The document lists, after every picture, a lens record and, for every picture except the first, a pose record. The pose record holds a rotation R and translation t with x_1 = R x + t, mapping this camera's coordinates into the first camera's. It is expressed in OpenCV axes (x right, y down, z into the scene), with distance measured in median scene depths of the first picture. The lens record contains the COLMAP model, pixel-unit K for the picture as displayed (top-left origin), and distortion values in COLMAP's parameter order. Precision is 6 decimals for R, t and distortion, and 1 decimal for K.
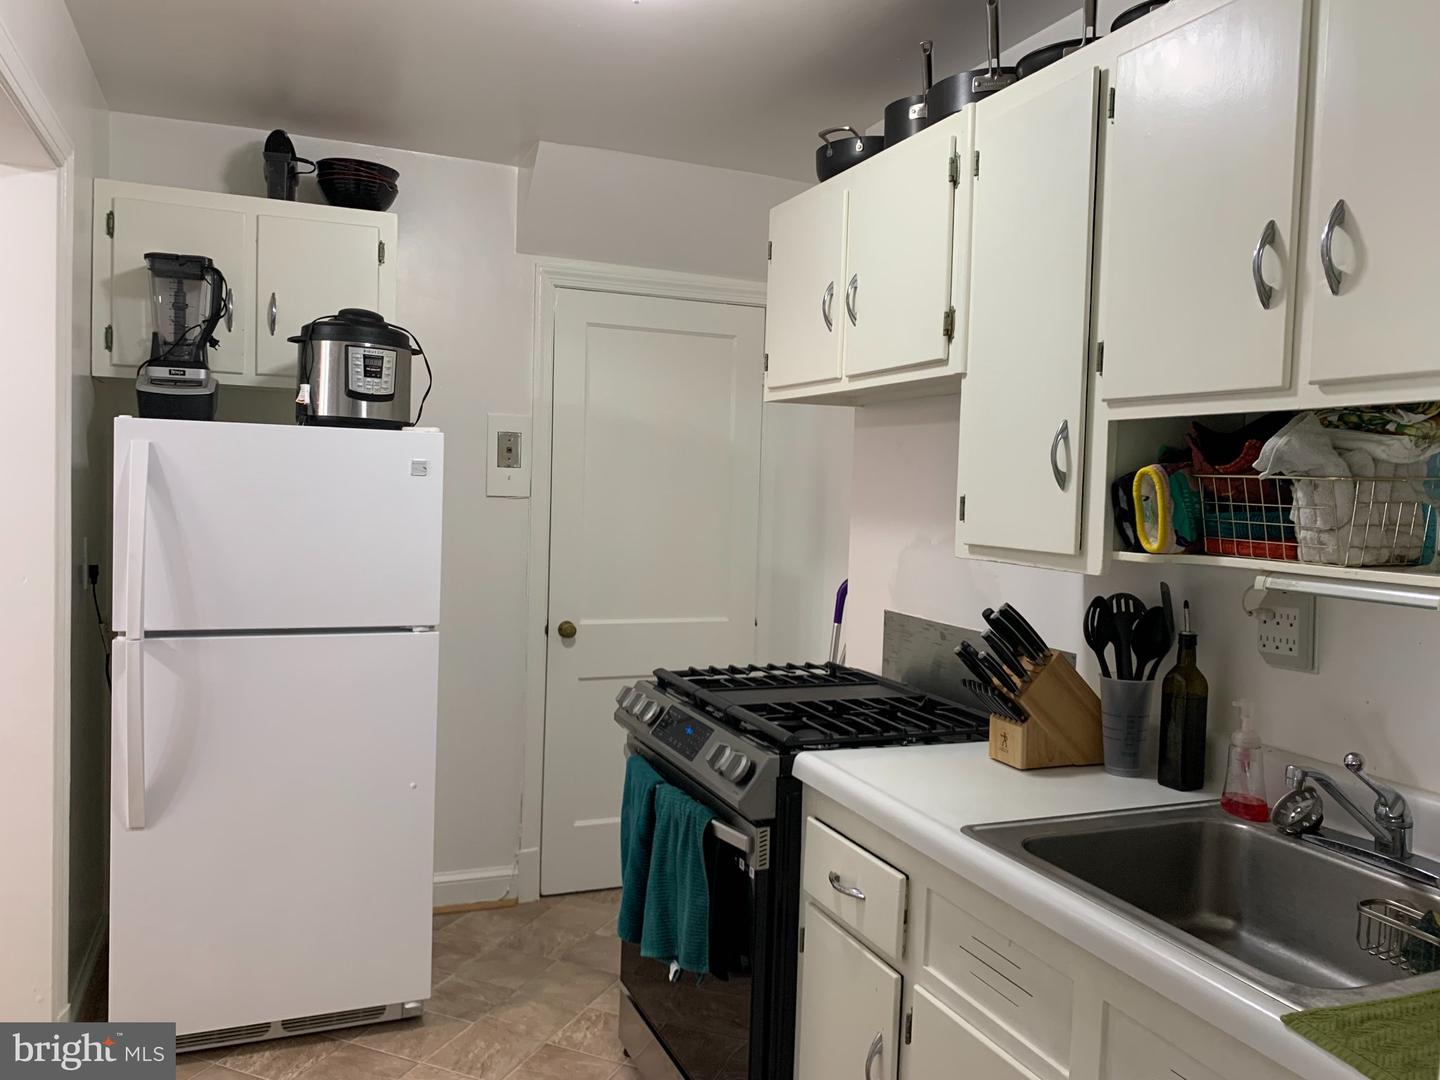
lens RADIAL K [[1090.6, 0, 720.8], [0, 1090.6, 527.6], [0, 0, 1]] dist [0.044909, -0.073566]
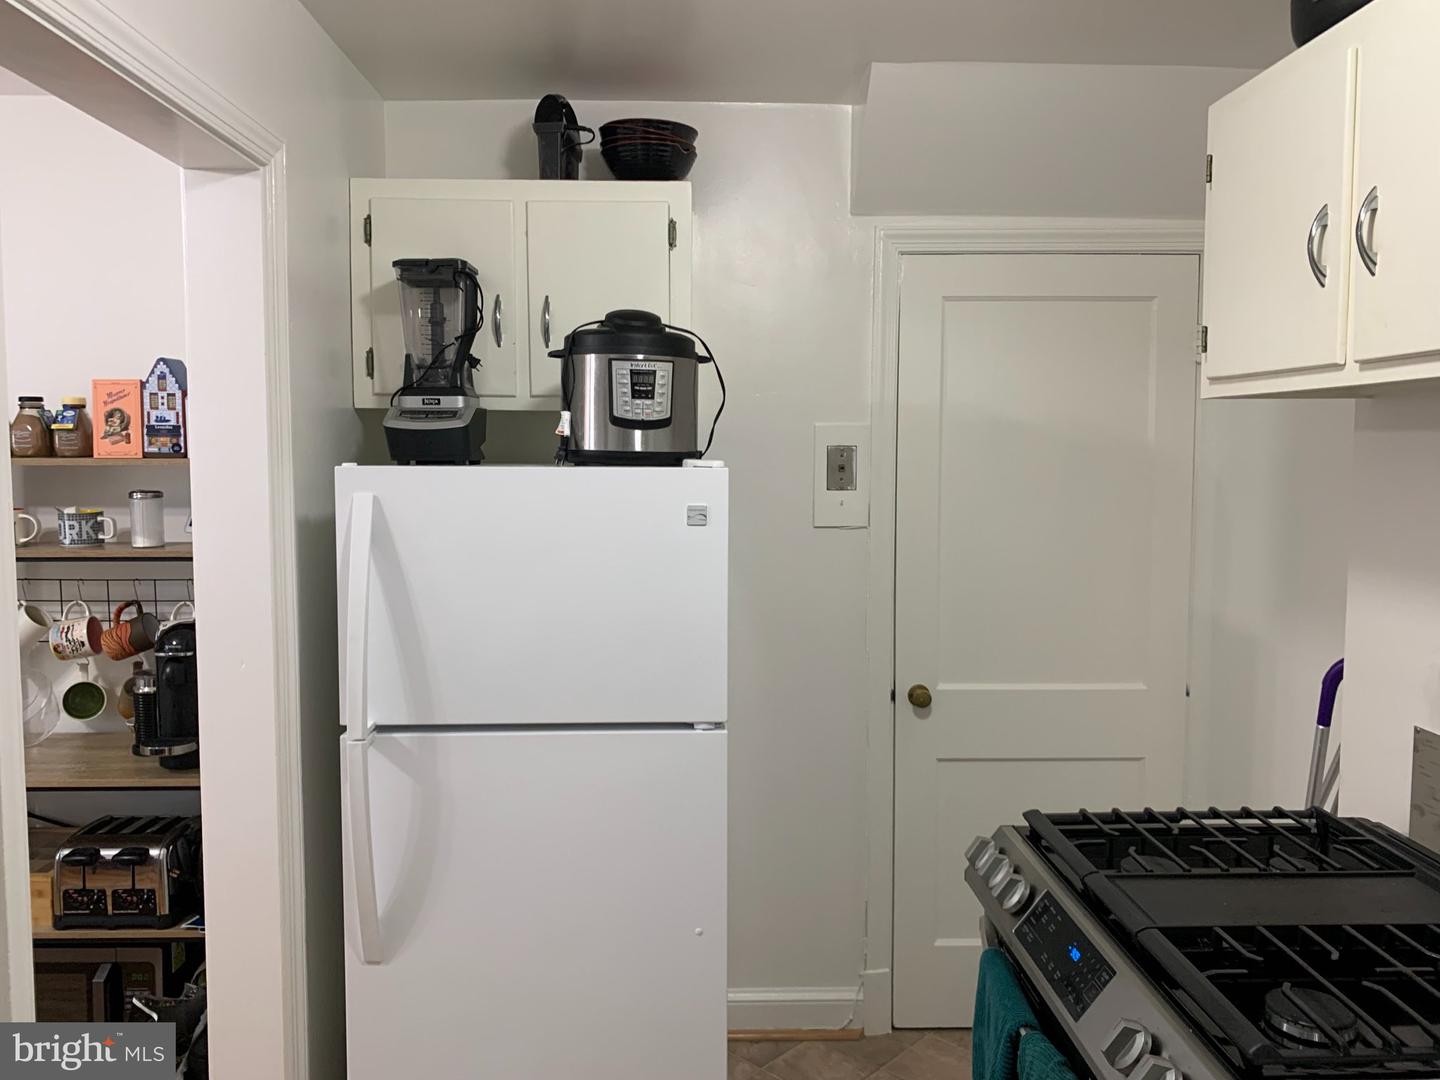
lens RADIAL K [[1082.1, 0, 714.3], [0, 1082.1, 508.1], [0, 0, 1]] dist [0.136970, -0.291674]
pose [[0.931458, -0.004427, -0.363822, 0.007613], [0.009828, 0.999867, 0.012995, -0.067834], [0.363717, -0.015680, 0.931378, 0.297877]]
